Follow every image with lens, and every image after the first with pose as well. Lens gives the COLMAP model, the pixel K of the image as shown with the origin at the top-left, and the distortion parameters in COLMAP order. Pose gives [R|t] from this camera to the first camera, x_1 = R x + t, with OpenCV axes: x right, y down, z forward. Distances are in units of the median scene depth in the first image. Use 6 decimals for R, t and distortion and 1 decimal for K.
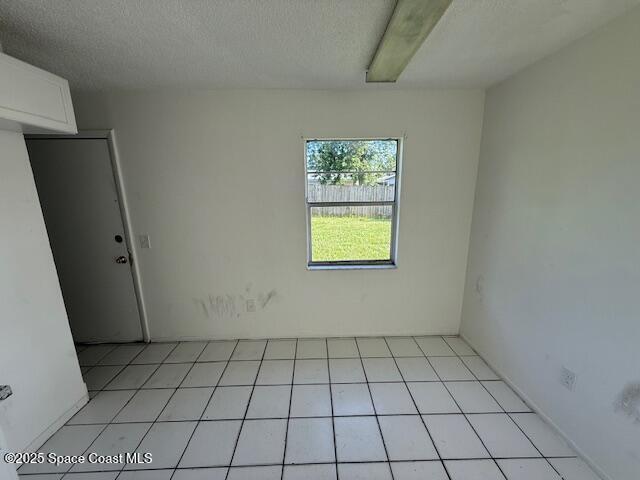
lens RADIAL K [[253.5, 0, 318.0], [0, 253.5, 238.9], [0, 0, 1]] dist [0.002150, 0.000258]
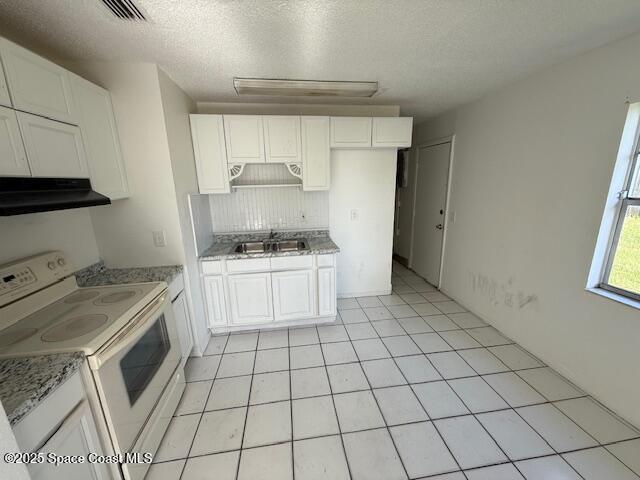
lens RADIAL K [[253.5, 0, 319.8], [0, 253.5, 240.1], [0, 0, 1]] dist [0.002150, 0.000258]
pose [[0.126579, 0.242474, -0.961865, 0.514303], [-0.186996, 0.958112, 0.216920, -0.028386], [0.974172, 0.152407, 0.166618, 0.103242]]
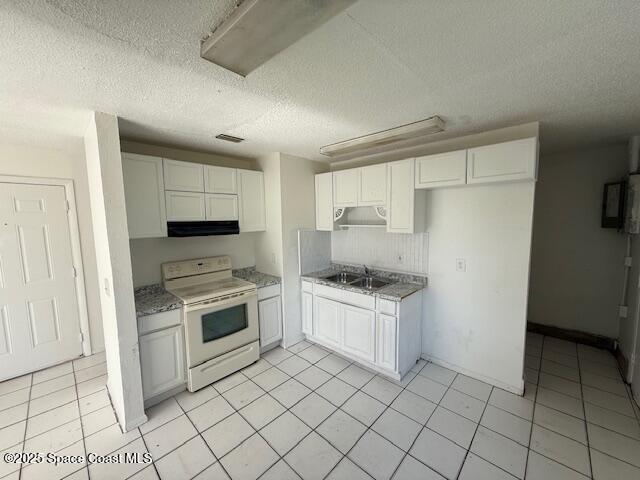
lens RADIAL K [[253.5, 0, 321.7], [0, 253.5, 240.6], [0, 0, 1]] dist [0.002150, 0.000258]
pose [[-0.695762, 0.094226, -0.712065, 0.388891], [-0.123572, 0.960874, 0.247892, -0.179824], [0.707563, 0.260465, -0.656896, 0.694561]]
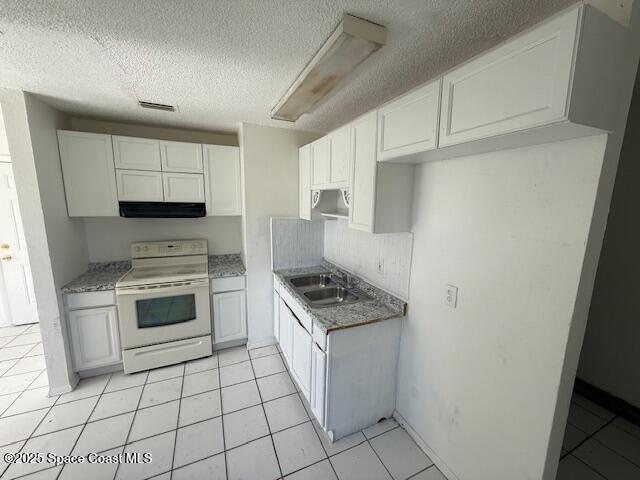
lens RADIAL K [[253.5, 0, 319.9], [0, 253.5, 241.1], [0, 0, 1]] dist [0.002150, 0.000258]
pose [[-0.919827, 0.060889, -0.387570, -0.199027], [-0.086060, 0.932507, 0.350747, -0.196622], [0.382768, 0.355981, -0.852506, 0.781949]]
